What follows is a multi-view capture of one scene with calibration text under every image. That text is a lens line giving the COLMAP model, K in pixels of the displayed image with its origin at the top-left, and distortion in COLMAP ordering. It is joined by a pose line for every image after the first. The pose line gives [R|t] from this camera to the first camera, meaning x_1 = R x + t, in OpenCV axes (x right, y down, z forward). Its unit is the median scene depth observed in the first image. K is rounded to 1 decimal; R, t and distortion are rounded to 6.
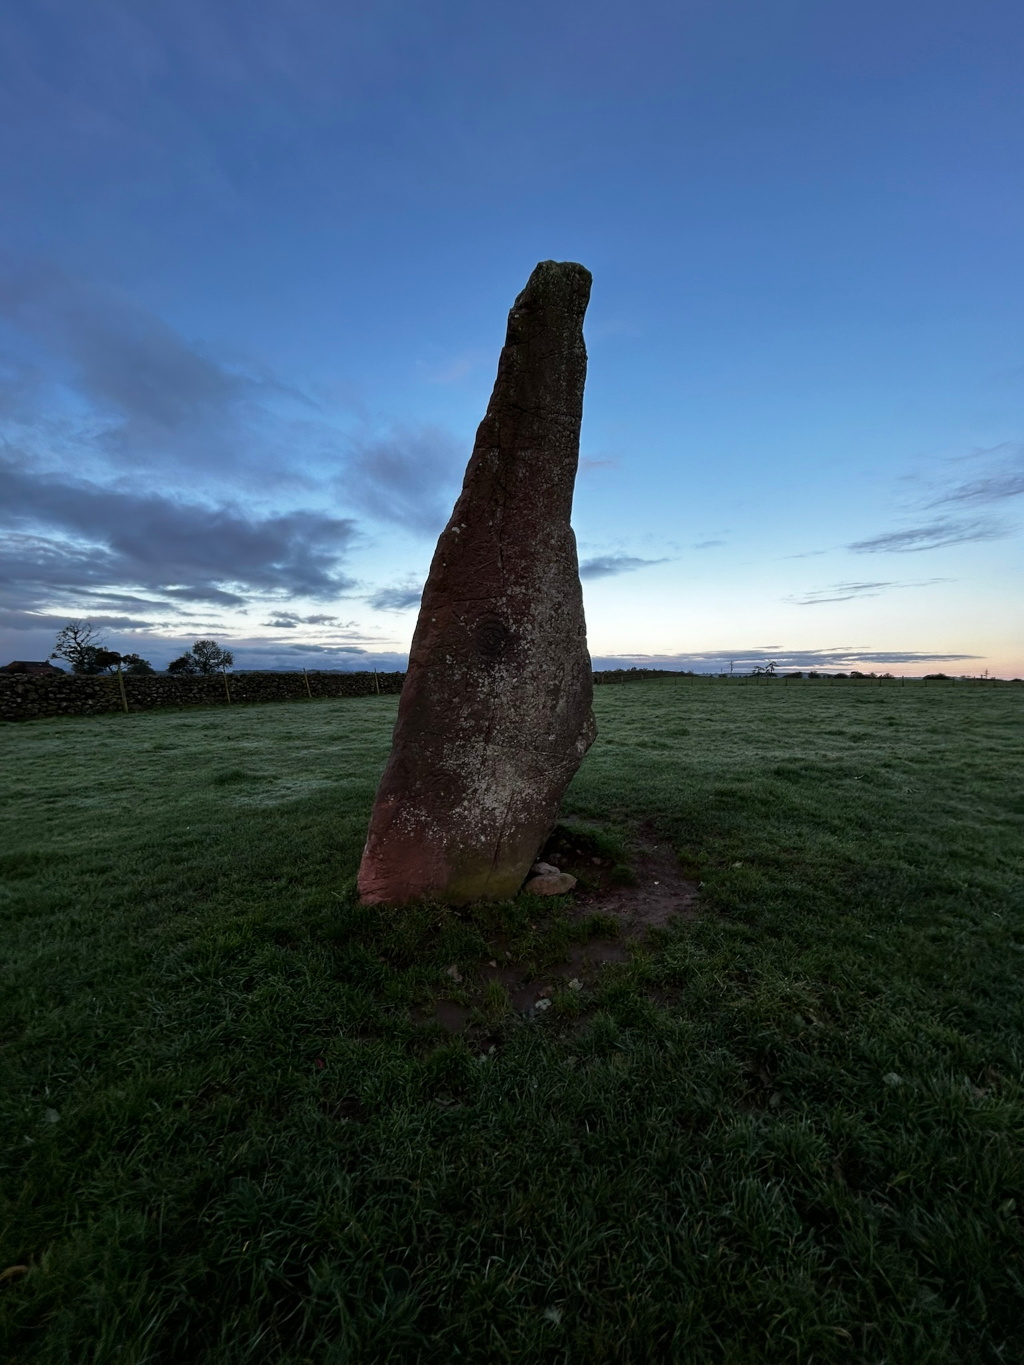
lens RADIAL K [[552.2, 0, 514.4], [0, 552.2, 683.0], [0, 0, 1]] dist [-0.001147, -0.000132]
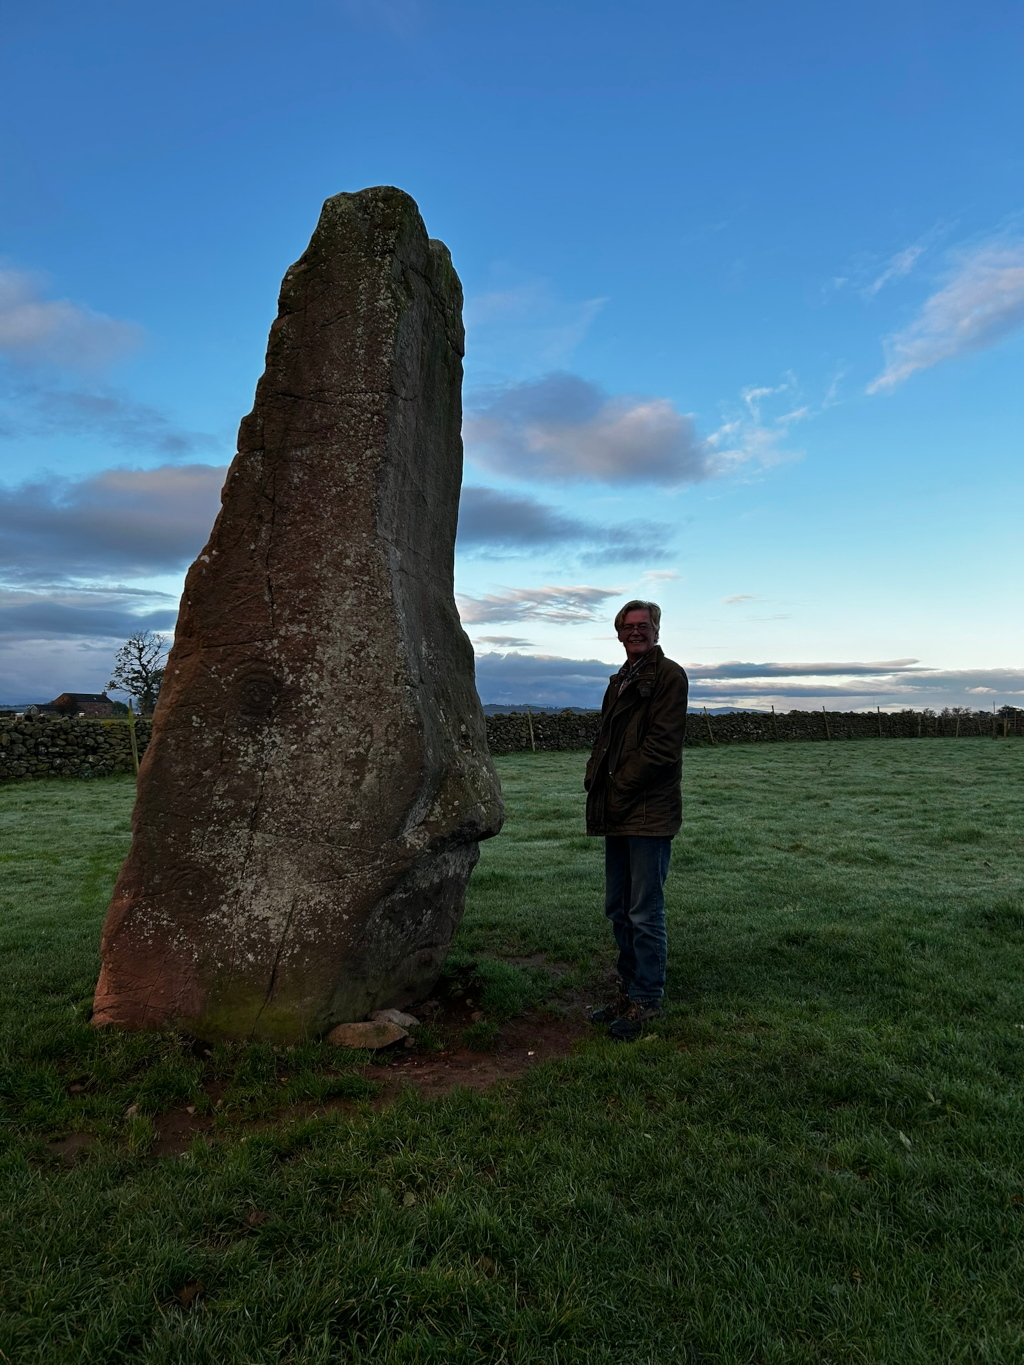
lens RADIAL K [[1024.8, 0, 514.4], [0, 1024.8, 676.5], [0, 0, 1]] dist [0.072777, -0.136469]
pose [[0.945801, -0.010094, -0.324588, 0.741892], [-0.006650, 0.998705, -0.050433, -0.033211], [0.324677, 0.049858, 0.944510, -0.234686]]
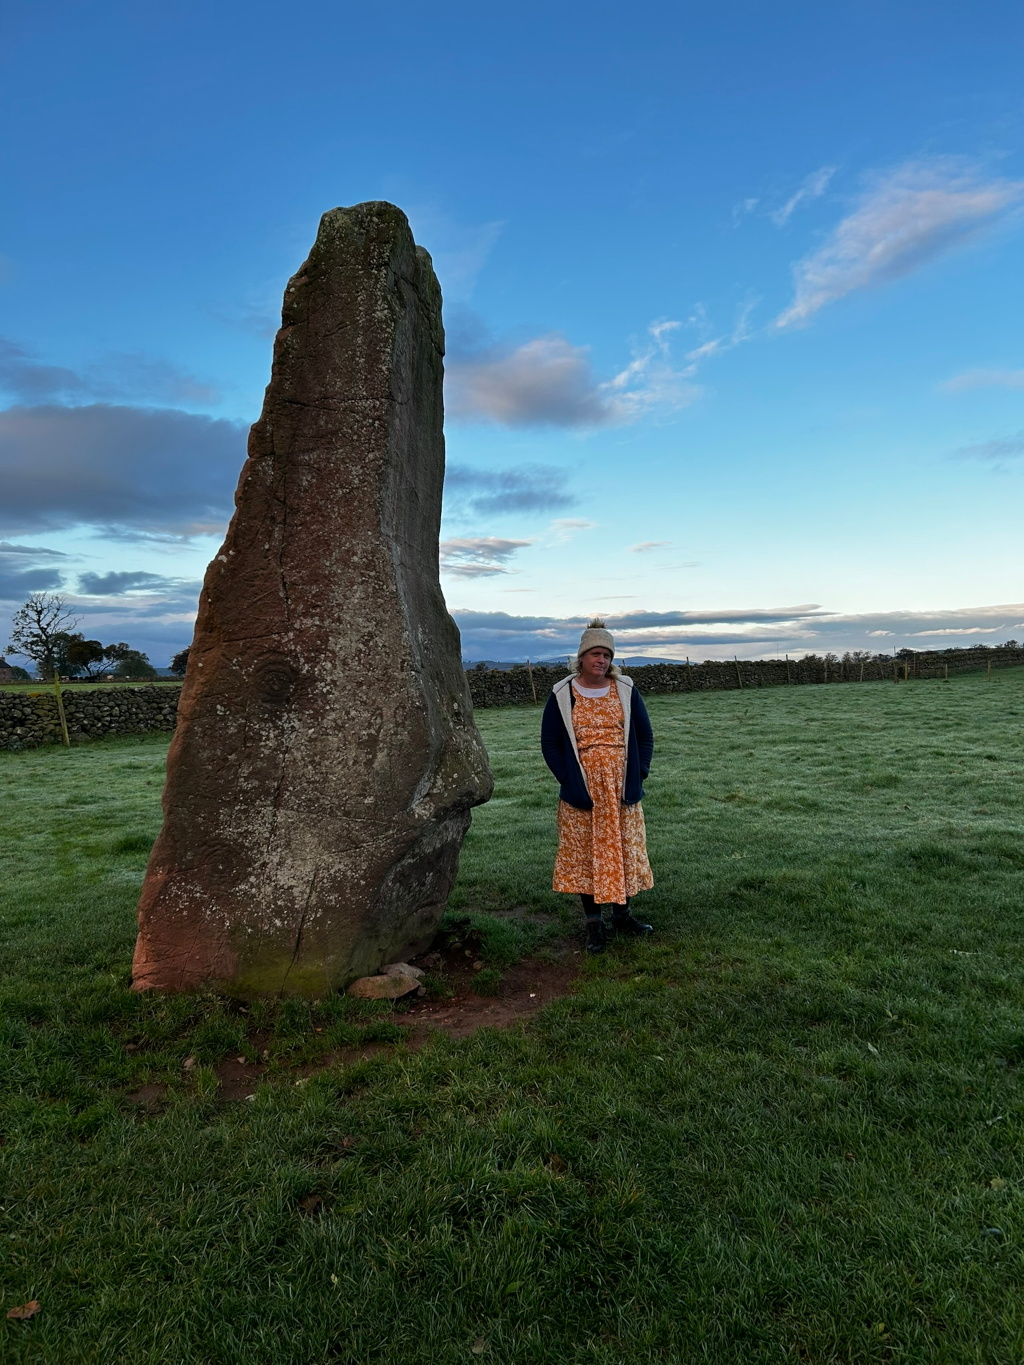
lens RADIAL K [[1024.2, 0, 507.5], [0, 1024.2, 689.5], [0, 0, 1]] dist [0.104763, -0.246095]
pose [[0.967981, -0.017533, -0.250408, 0.666798], [0.020186, 0.999764, 0.008030, -0.073356], [0.250209, -0.012828, 0.968107, -0.407424]]
